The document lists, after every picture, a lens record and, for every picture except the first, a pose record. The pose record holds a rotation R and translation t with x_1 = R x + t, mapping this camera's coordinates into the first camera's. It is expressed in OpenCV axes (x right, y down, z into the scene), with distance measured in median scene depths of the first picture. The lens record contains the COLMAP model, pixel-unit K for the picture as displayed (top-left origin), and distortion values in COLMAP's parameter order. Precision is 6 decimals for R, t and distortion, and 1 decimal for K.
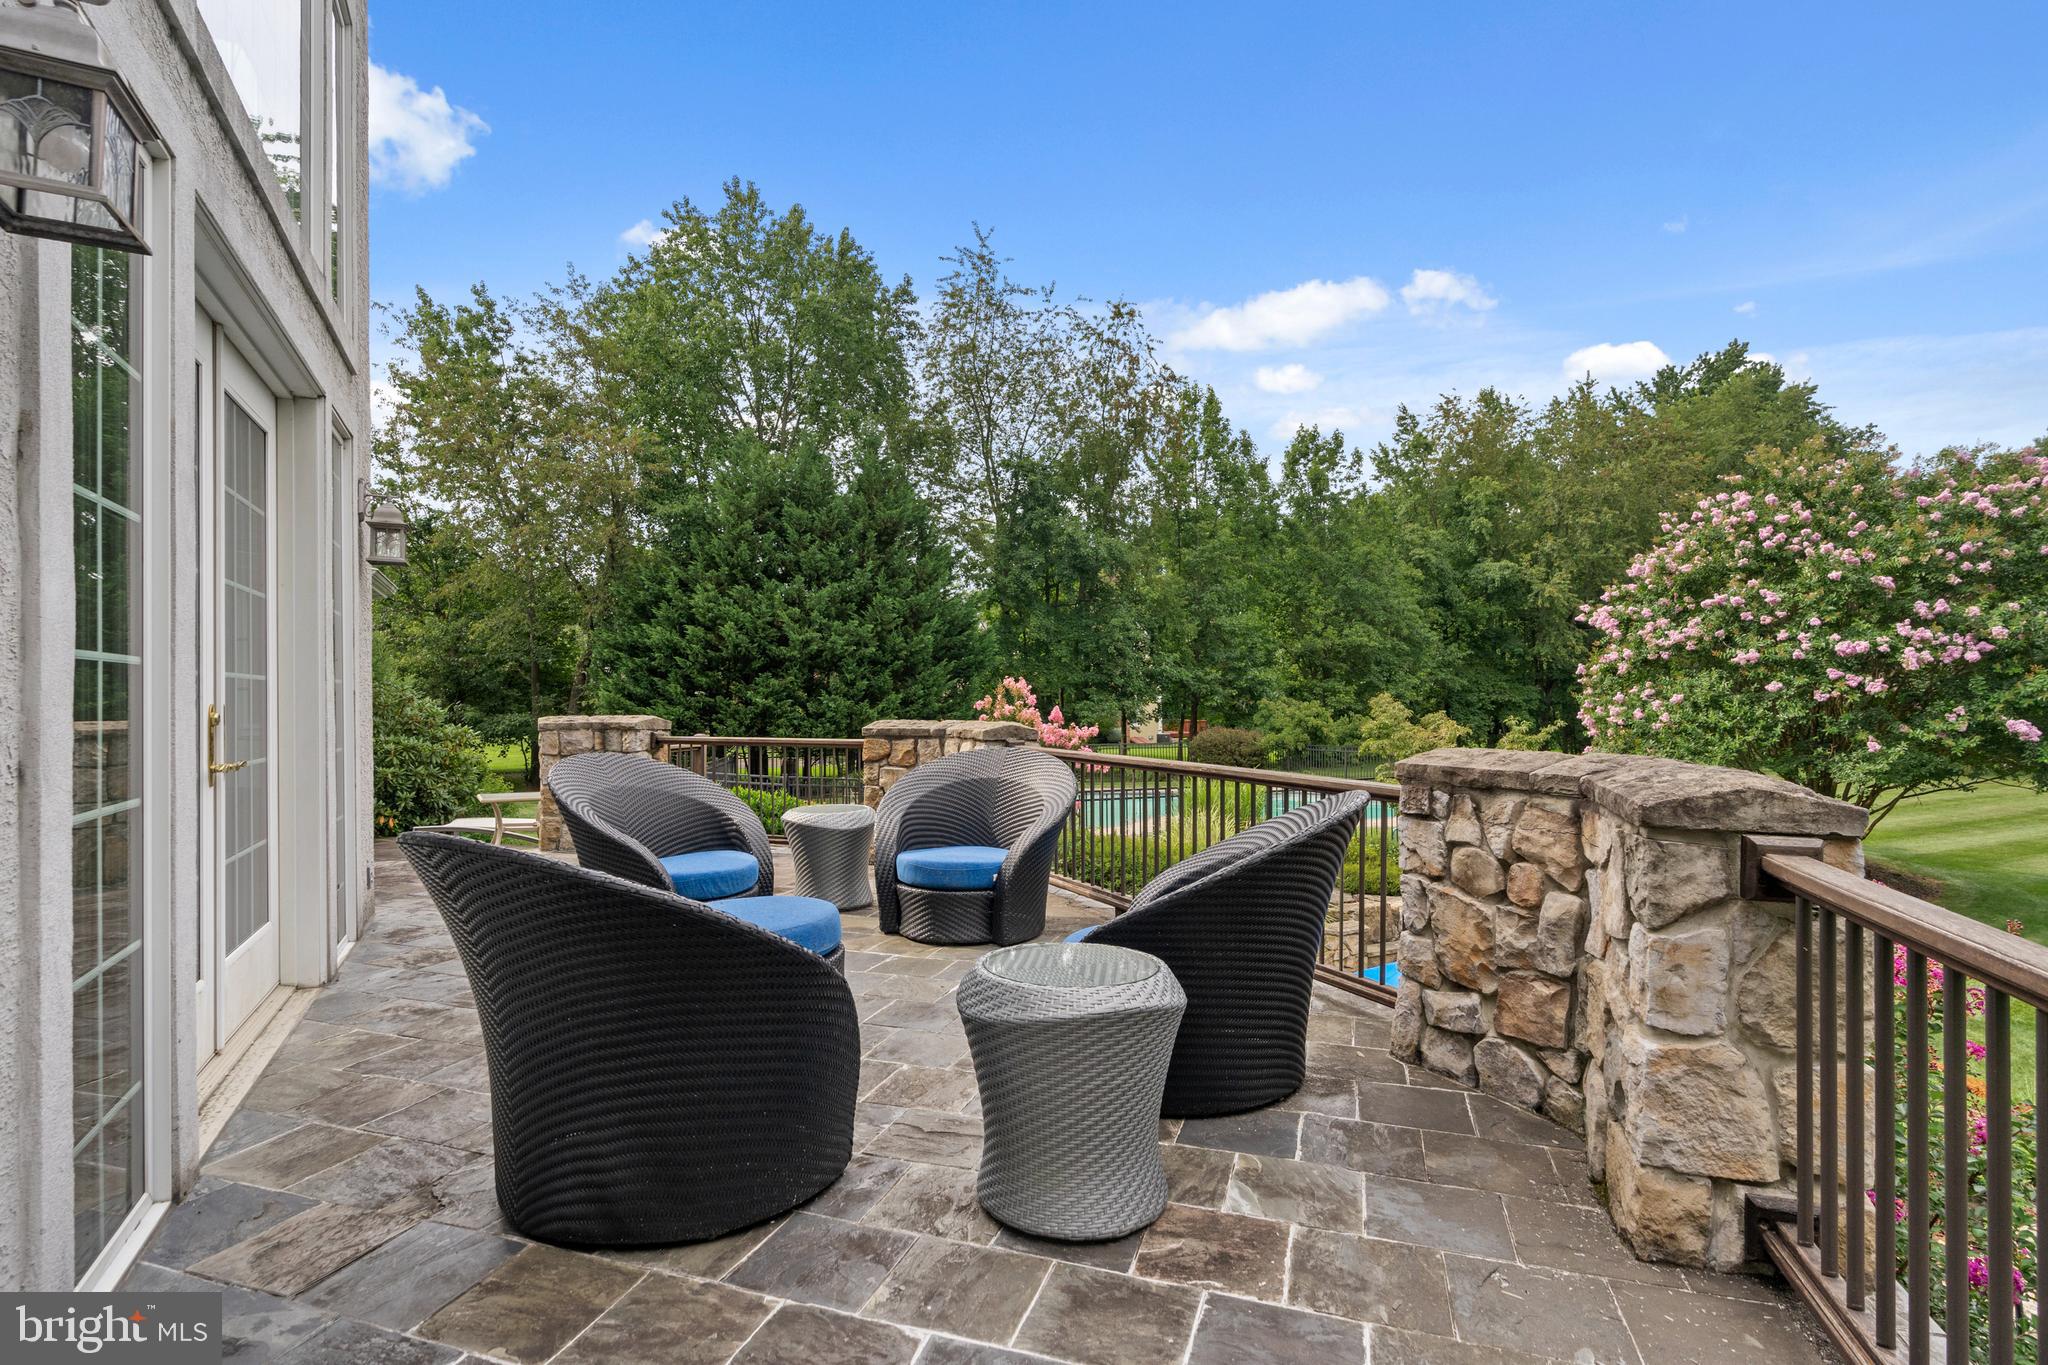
lens RADIAL K [[992.8, 0, 1017.5], [0, 992.8, 691.0], [0, 0, 1]] dist [0.003404, 0.000295]
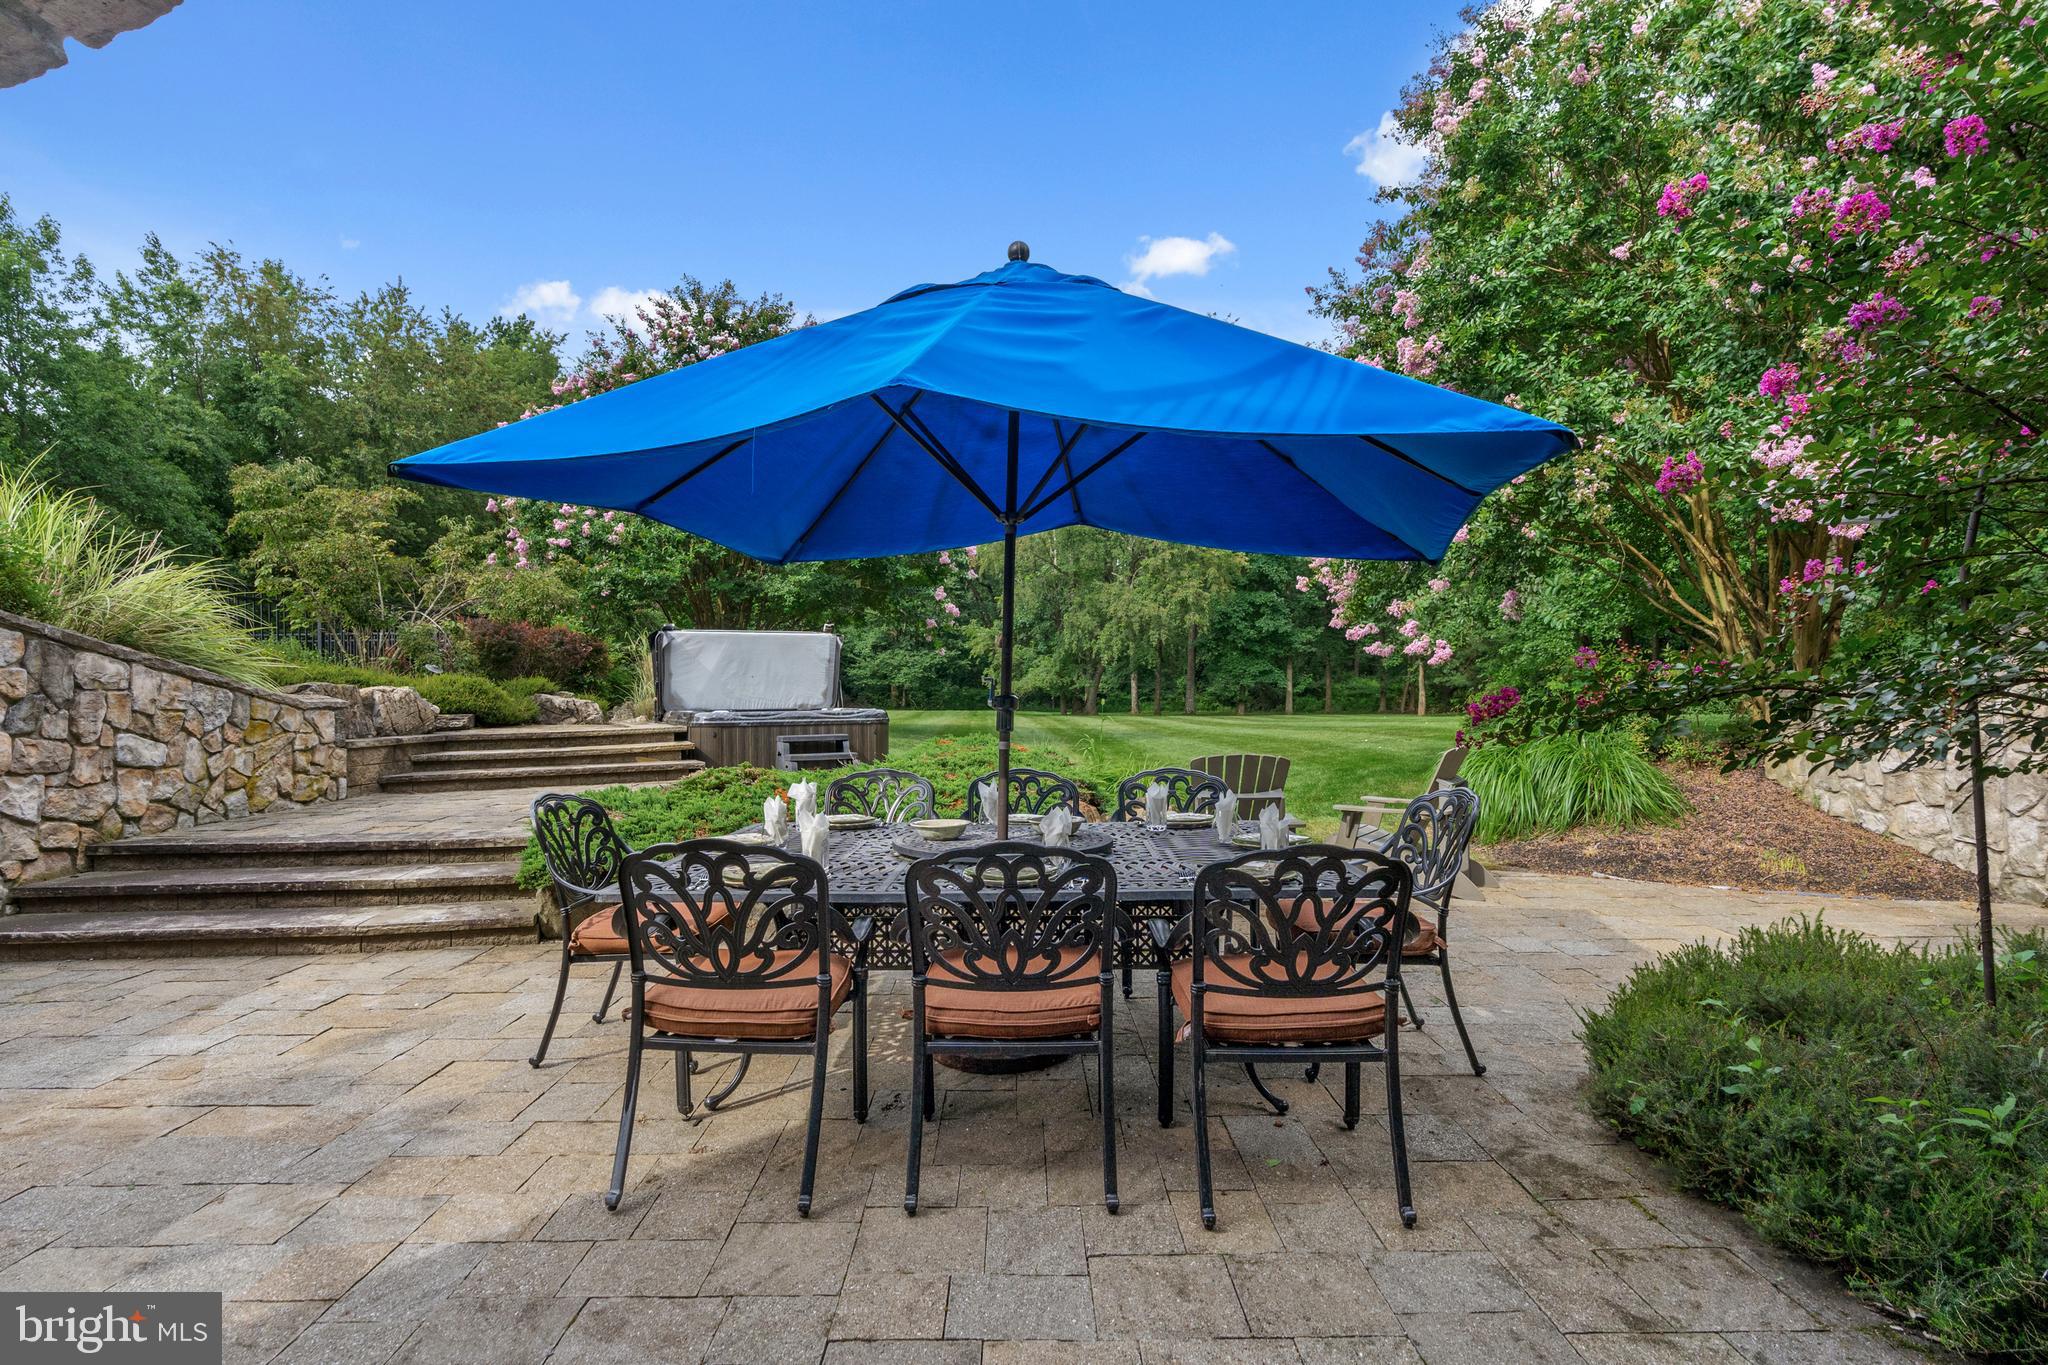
lens RADIAL K [[1003.9, 0, 1011.5], [0, 1003.9, 681.3], [0, 0, 1]] dist [-0.000428, 0.000259]
pose [[0.437859, 0.004413, 0.899033, -0.006361], [0.009903, 0.999904, -0.009731, 0.061103], [-0.898989, 0.013164, 0.437773, 0.094410]]
